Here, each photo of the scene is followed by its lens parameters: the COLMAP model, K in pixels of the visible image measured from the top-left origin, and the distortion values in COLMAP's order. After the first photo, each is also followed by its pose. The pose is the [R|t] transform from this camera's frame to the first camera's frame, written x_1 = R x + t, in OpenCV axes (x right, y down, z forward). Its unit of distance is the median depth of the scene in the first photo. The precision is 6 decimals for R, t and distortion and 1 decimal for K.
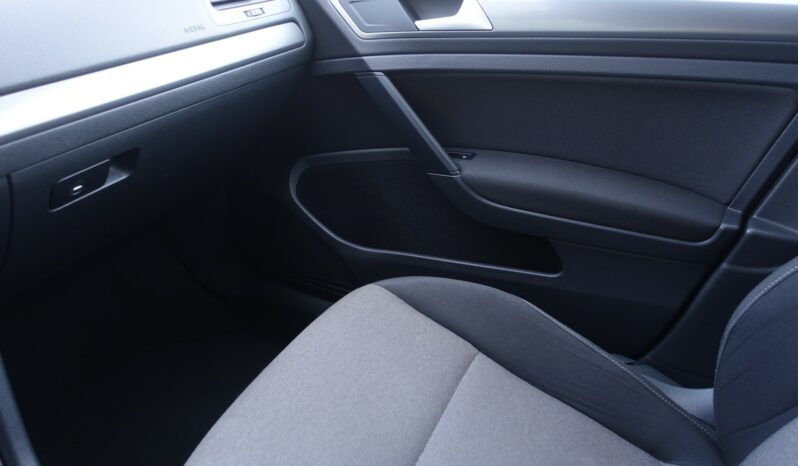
lens RADIAL K [[551.0, 0, 399.8], [0, 551.0, 235.0], [0, 0, 1]] dist [-0.004718, -0.004661]
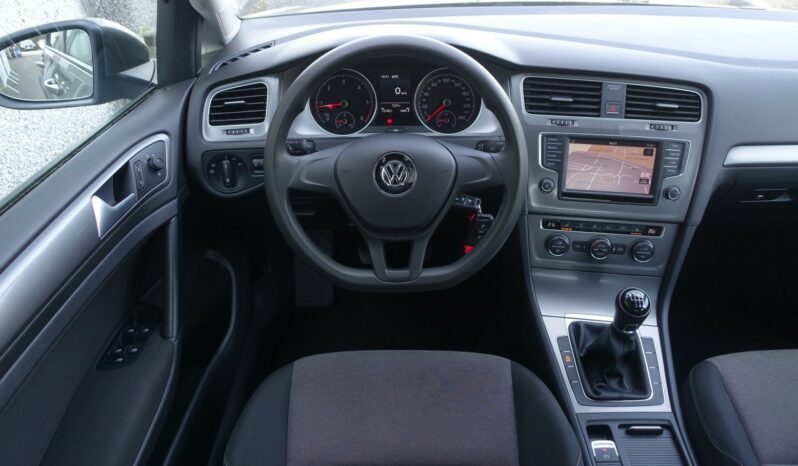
lens RADIAL K [[551.0, 0, 396.2], [0, 551.0, 234.8], [0, 0, 1]] dist [-0.004718, -0.004661]
pose [[0.443661, 0.492517, -0.748727, 0.246989], [-0.441139, 0.847245, 0.295925, 0.012002], [0.780103, 0.199002, 0.593158, -0.827755]]
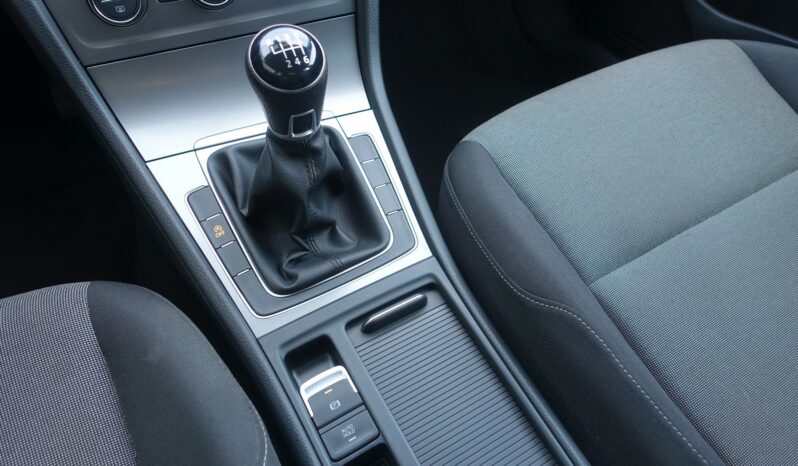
lens RADIAL K [[551.0, 0, 399.6], [0, 551.0, 227.1], [0, 0, 1]] dist [-0.004718, -0.004661]
pose [[0.829017, 0.412527, -0.377560, -0.035696], [-0.270608, 0.886769, 0.374715, 0.197973], [0.489389, -0.208475, 0.846780, -0.015775]]
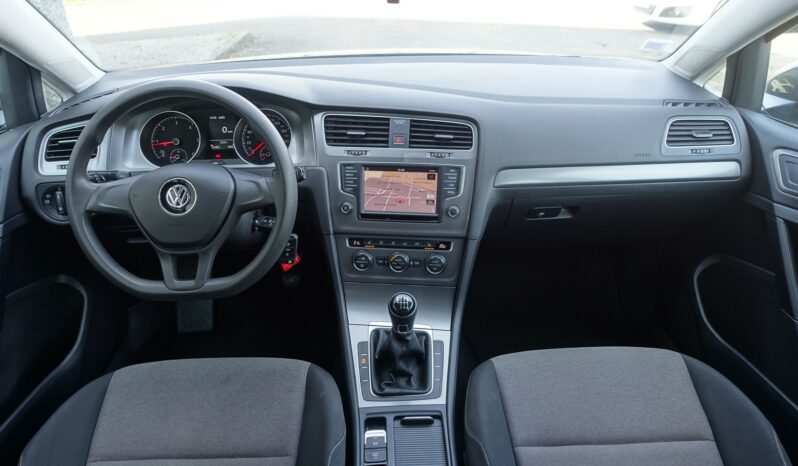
lens RADIAL K [[551.0, 0, 403.3], [0, 551.0, 231.9], [0, 0, 1]] dist [-0.004718, -0.004661]
pose [[0.471637, 0.412244, -0.779496, 0.683144], [-0.426115, 0.880474, 0.207825, -0.201927], [0.772001, 0.234136, 0.590927, -0.503611]]
